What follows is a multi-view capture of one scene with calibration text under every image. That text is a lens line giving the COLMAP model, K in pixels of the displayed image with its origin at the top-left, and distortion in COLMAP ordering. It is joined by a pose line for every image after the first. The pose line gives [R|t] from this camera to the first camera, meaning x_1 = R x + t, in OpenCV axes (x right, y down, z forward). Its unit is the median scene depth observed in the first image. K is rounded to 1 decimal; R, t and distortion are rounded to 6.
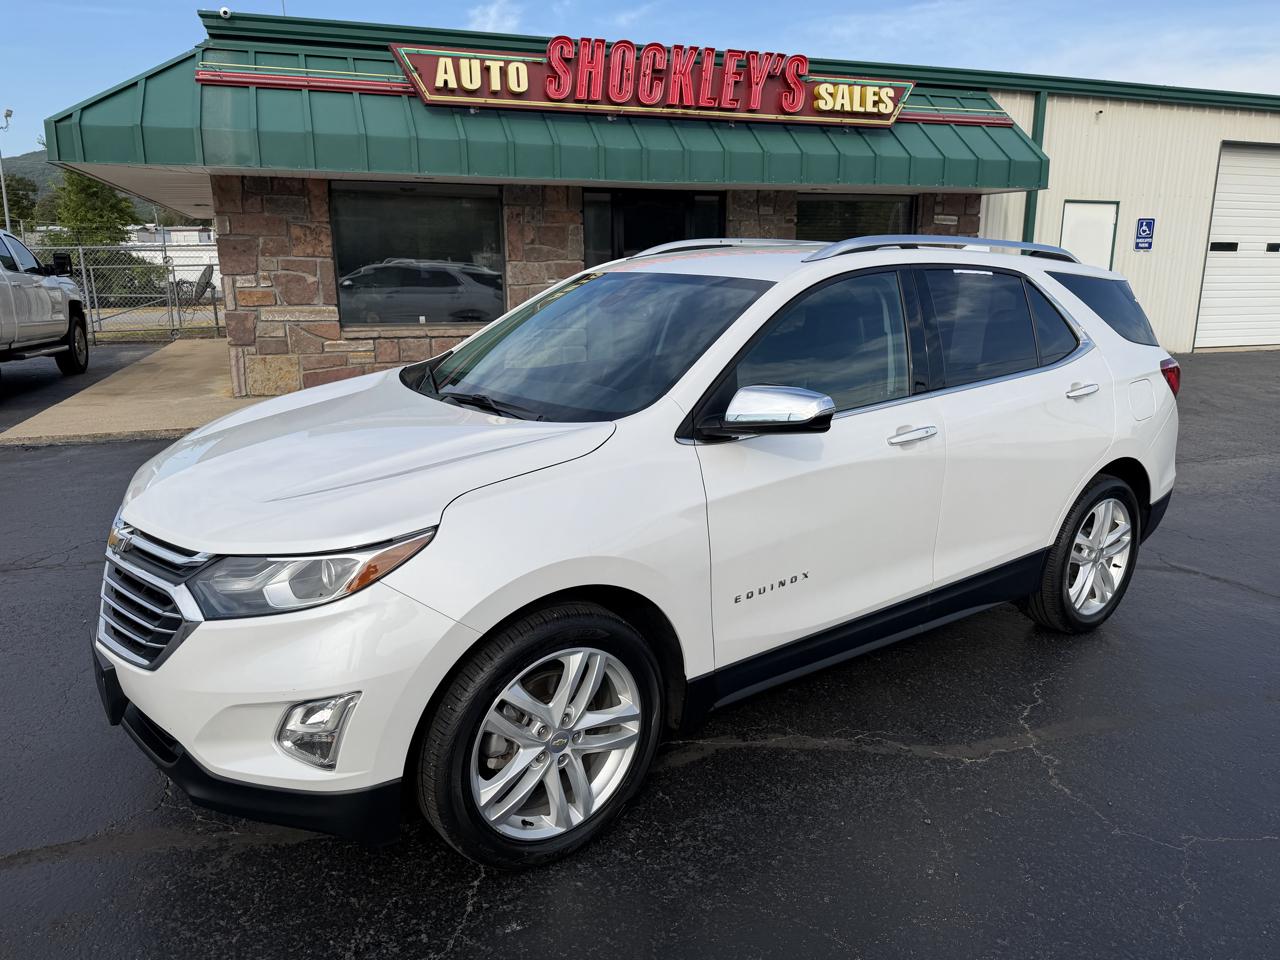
lens RADIAL K [[853.2, 0, 640.9], [0, 853.2, 476.8], [0, 0, 1]] dist [0.032419, -0.036403]
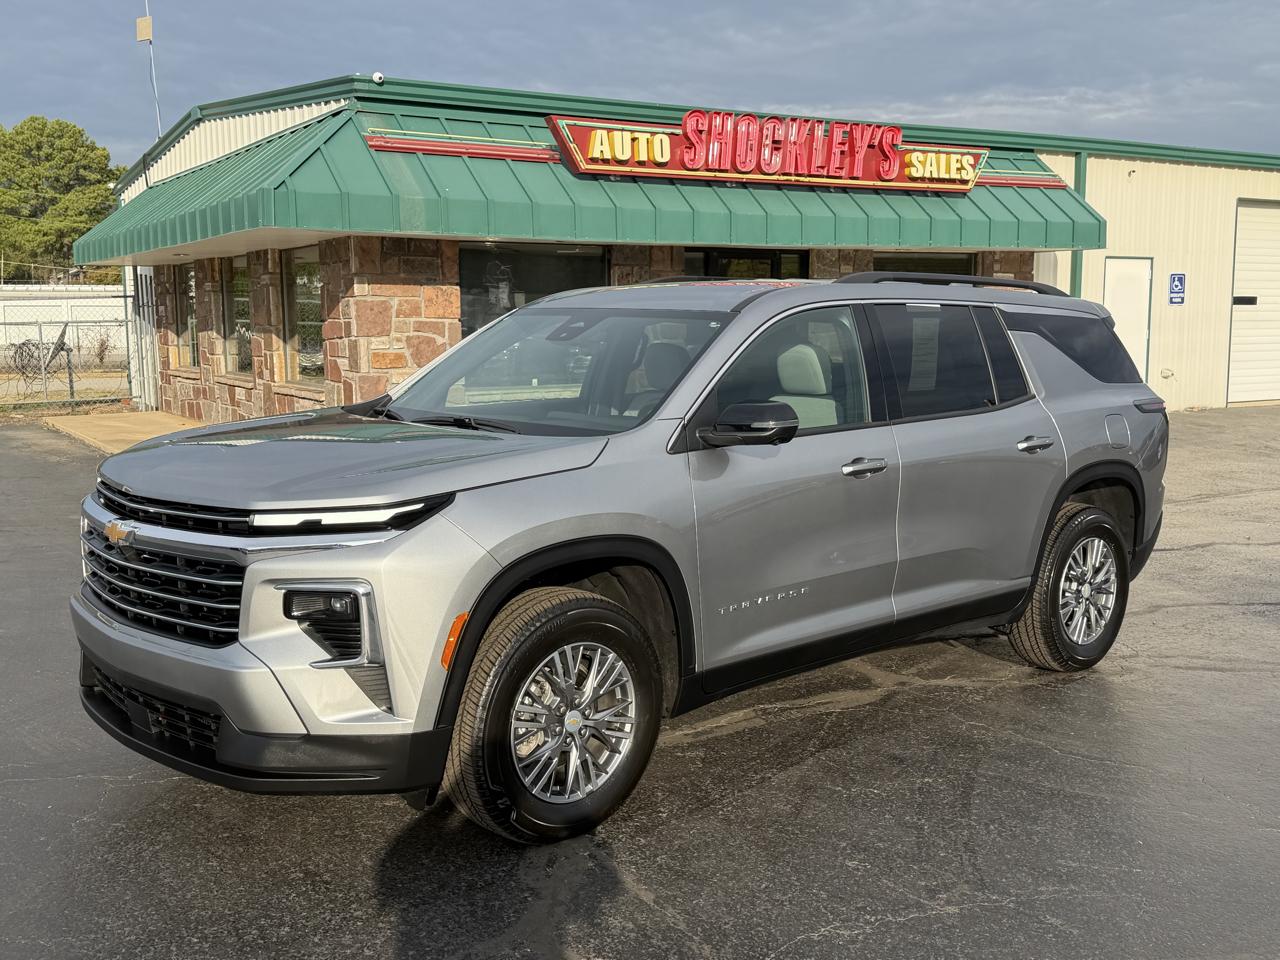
lens RADIAL K [[1246.1, 0, 636.7], [0, 1246.1, 497.7], [0, 0, 1]] dist [0.142566, -0.250328]
pose [[0.980551, -0.030196, 0.193929, -0.445687], [0.049091, 0.994420, -0.093379, 0.089354], [-0.190027, 0.101083, 0.976561, -0.407171]]
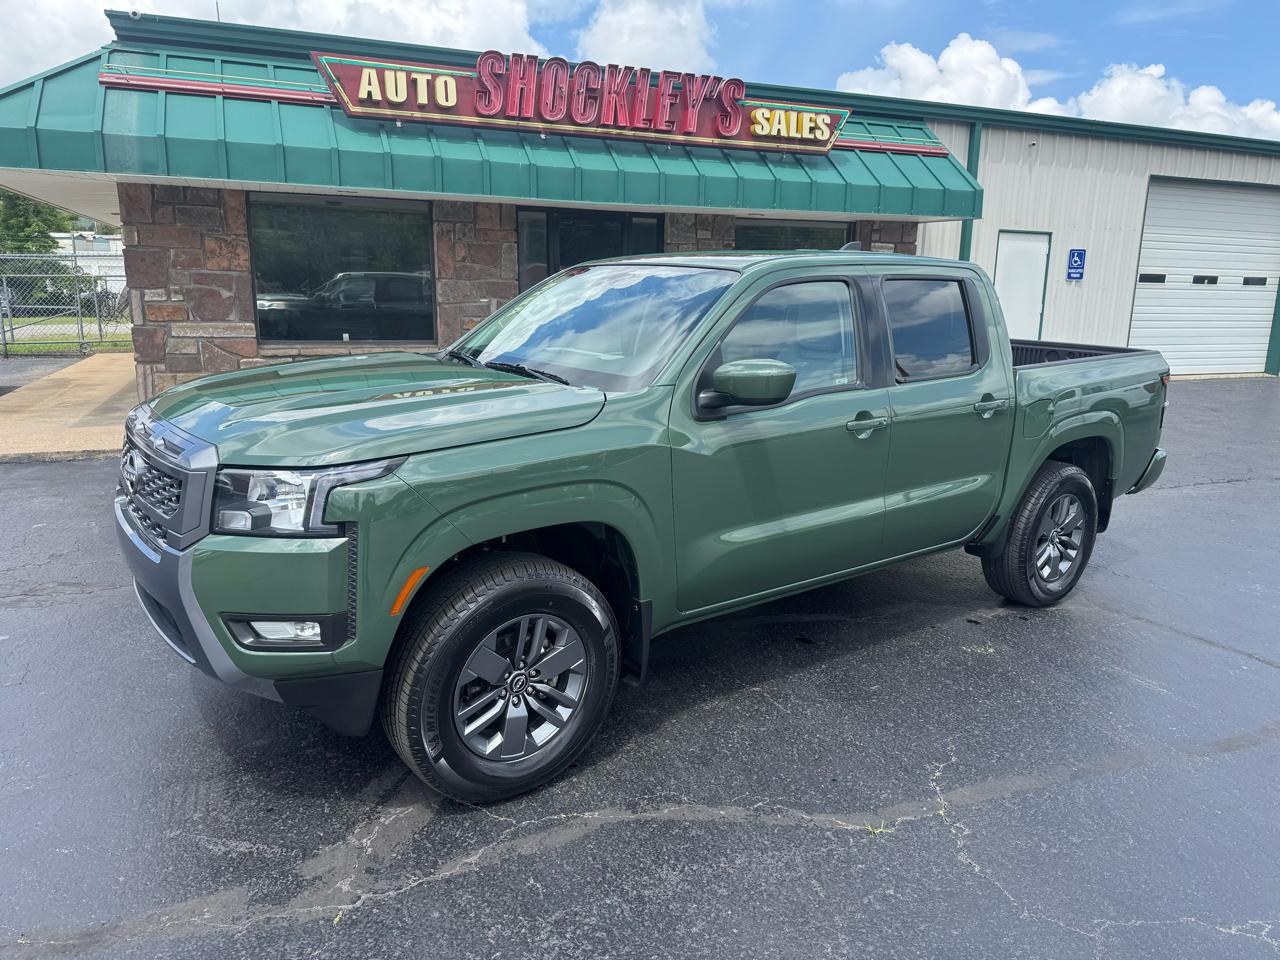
lens RADIAL K [[853.2, 0, 640.9], [0, 853.2, 476.8], [0, 0, 1]] dist [0.032419, -0.036403]
pose [[0.998447, 0.007099, 0.055250, 0.024150], [-0.005915, 0.999750, -0.021566, -0.009241], [-0.055389, 0.021206, 0.998240, 0.025837]]
